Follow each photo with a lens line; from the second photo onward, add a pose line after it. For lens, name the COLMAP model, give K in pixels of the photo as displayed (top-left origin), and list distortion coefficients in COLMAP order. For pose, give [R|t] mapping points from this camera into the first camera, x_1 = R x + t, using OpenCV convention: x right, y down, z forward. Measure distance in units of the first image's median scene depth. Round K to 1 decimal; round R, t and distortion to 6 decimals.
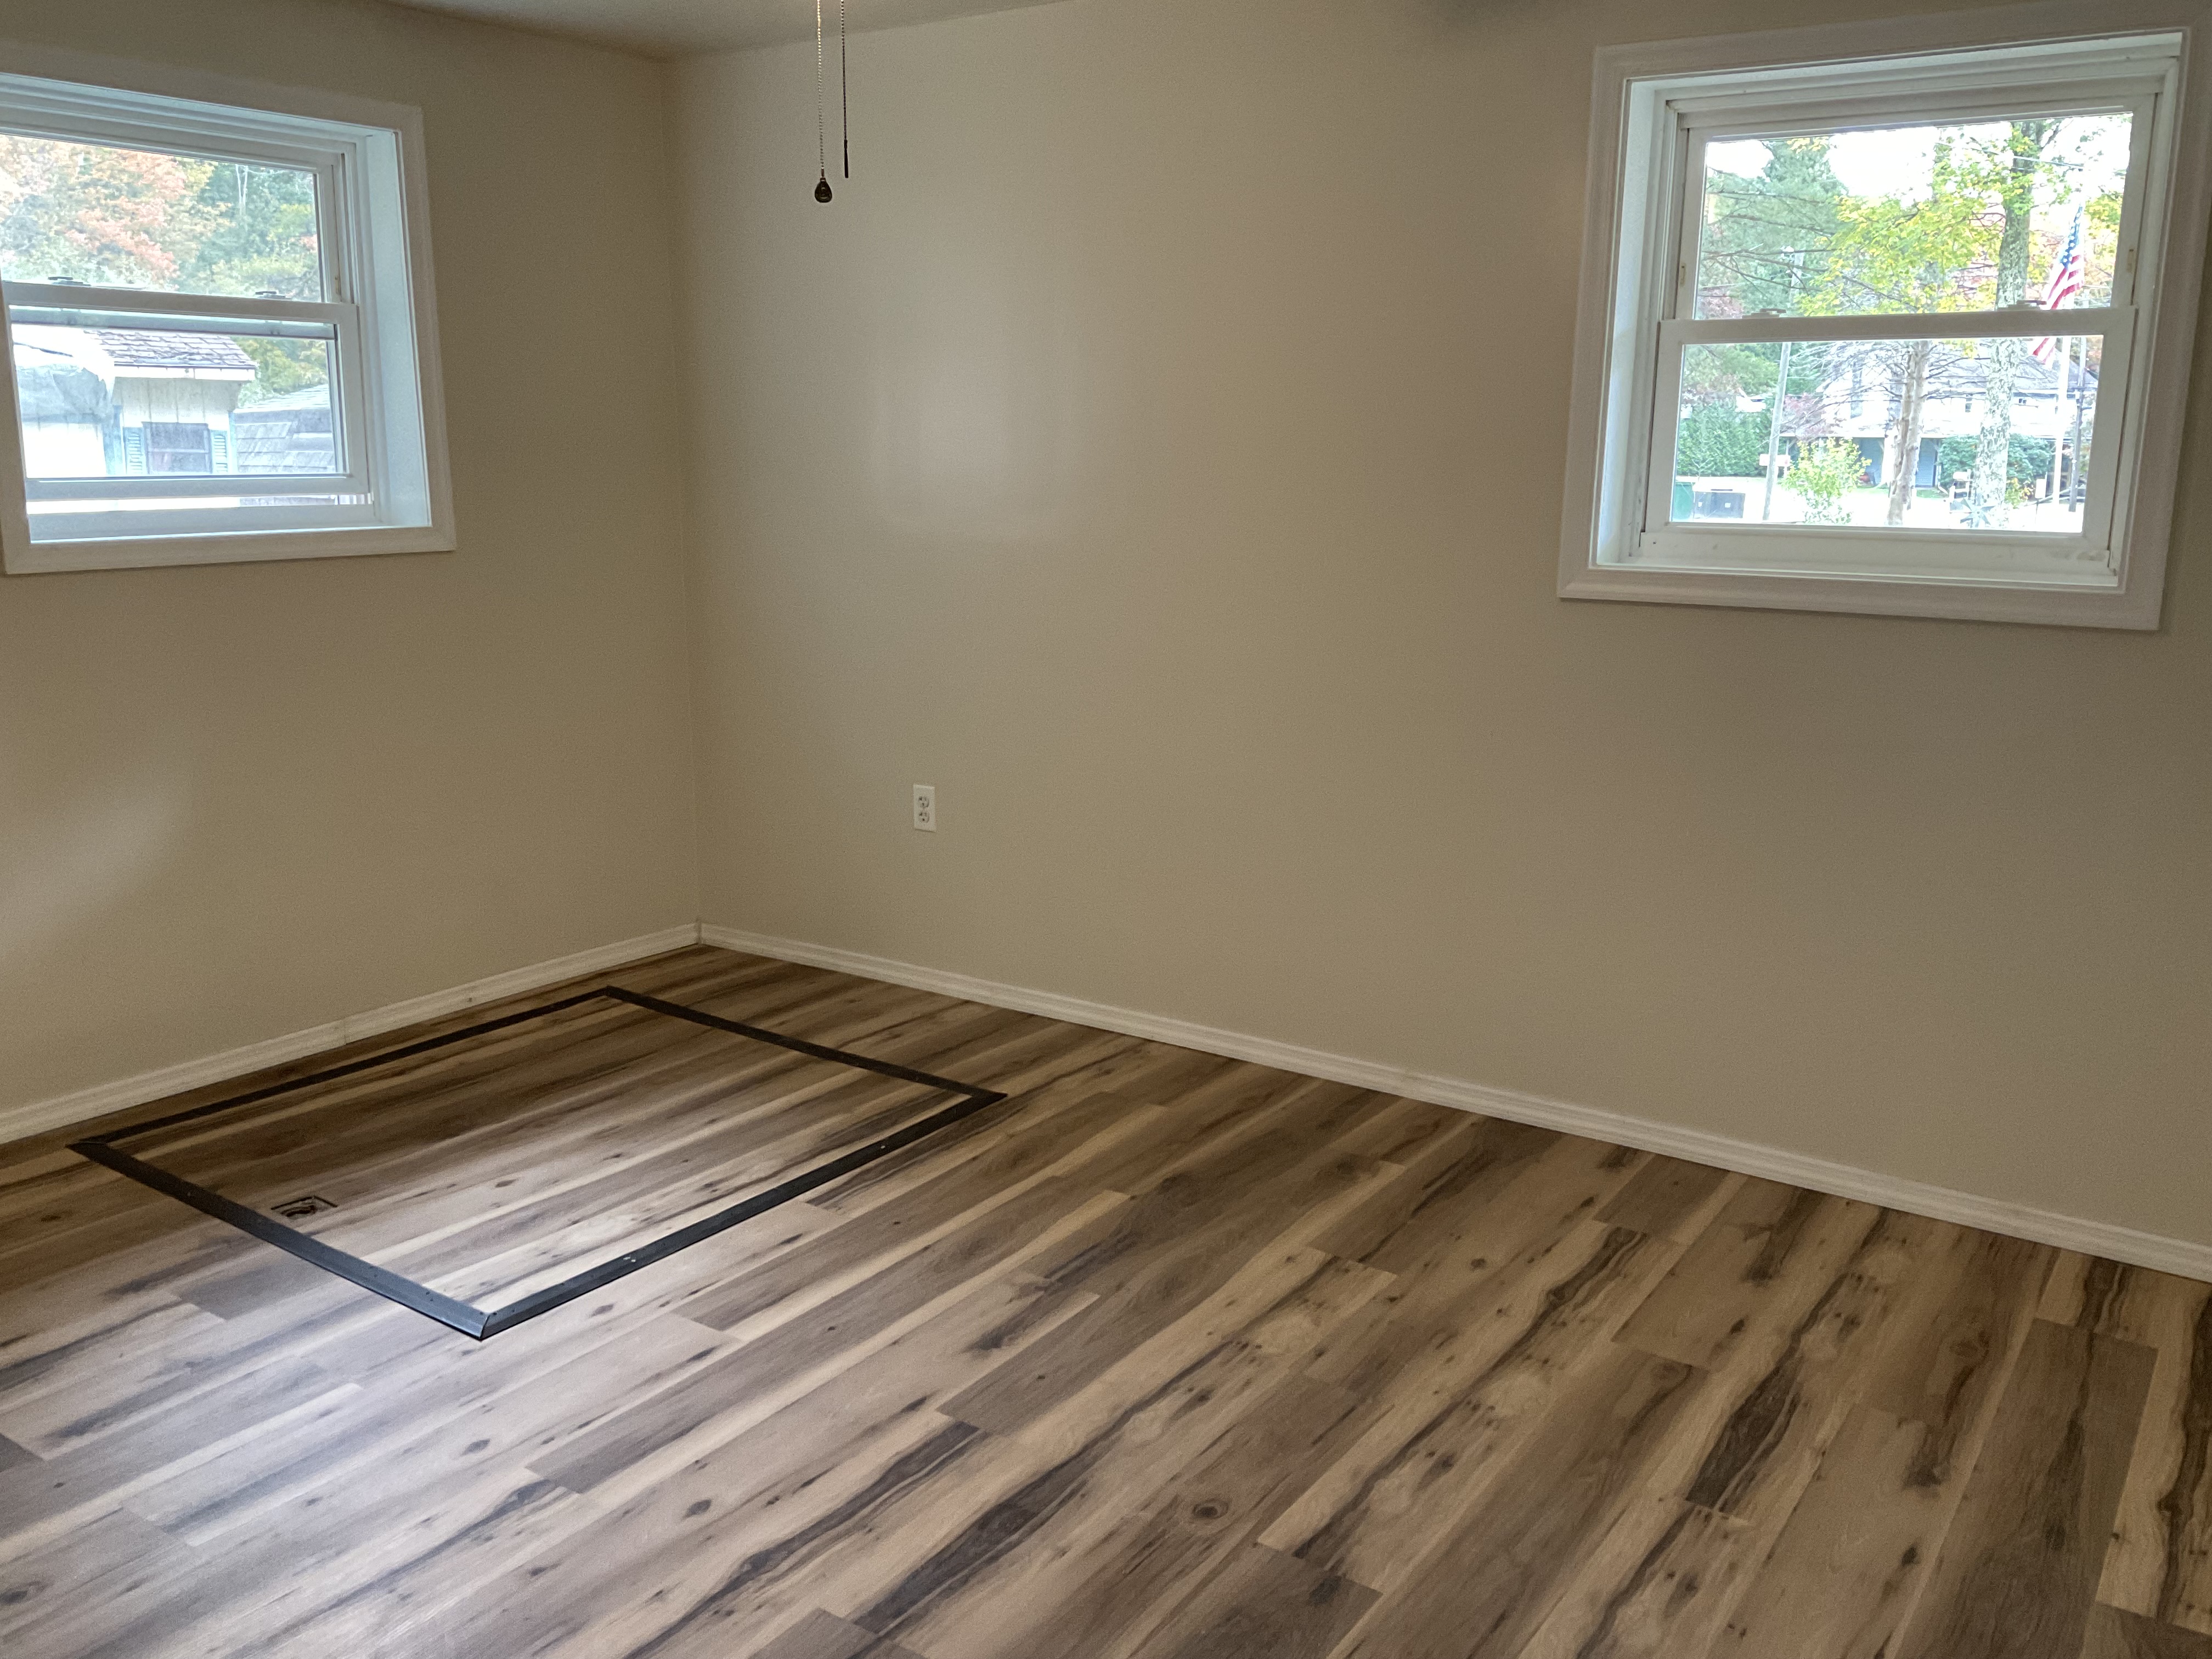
lens RADIAL K [[1846.0, 0, 1103.8], [0, 1846.0, 828.7], [0, 0, 1]] dist [0.077055, -0.139785]
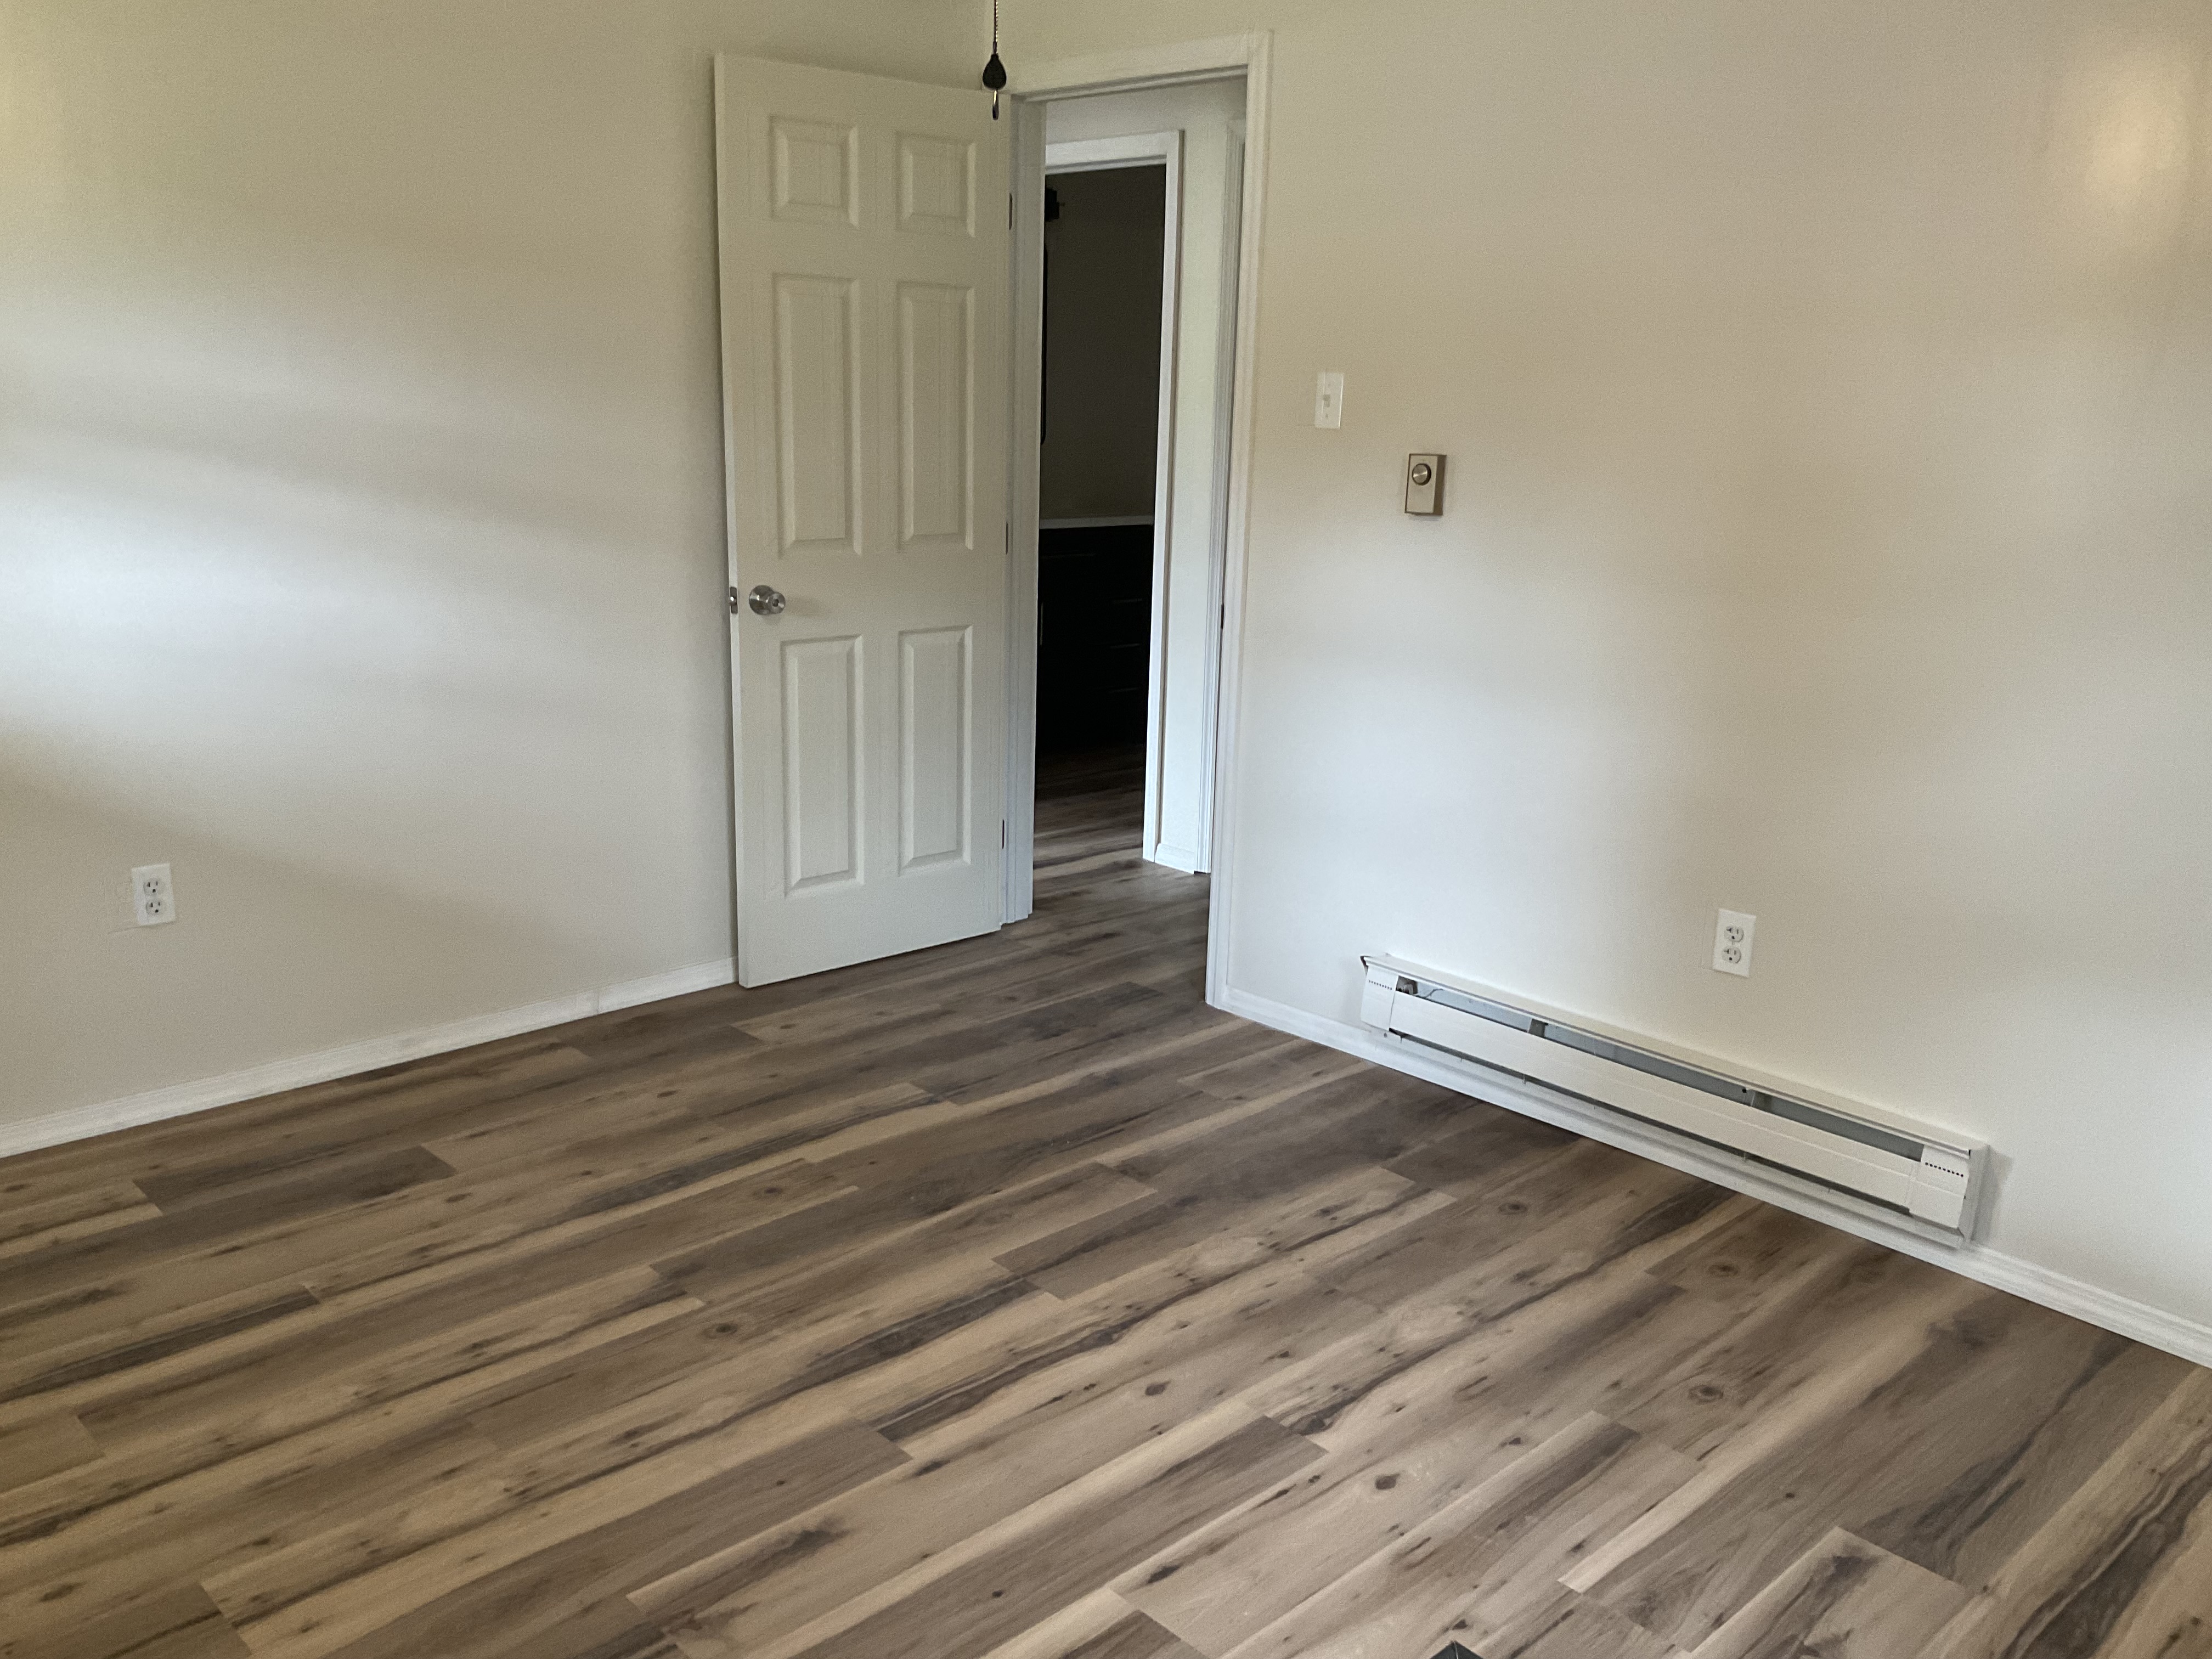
lens RADIAL K [[1846.0, 0, 1102.4], [0, 1846.0, 828.6], [0, 0, 1]] dist [0.077055, -0.139785]
pose [[-0.977079, -0.081877, 0.196501, -0.362004], [0.010140, 0.904125, 0.427147, -0.391915], [-0.212636, 0.419349, -0.882572, 1.773779]]
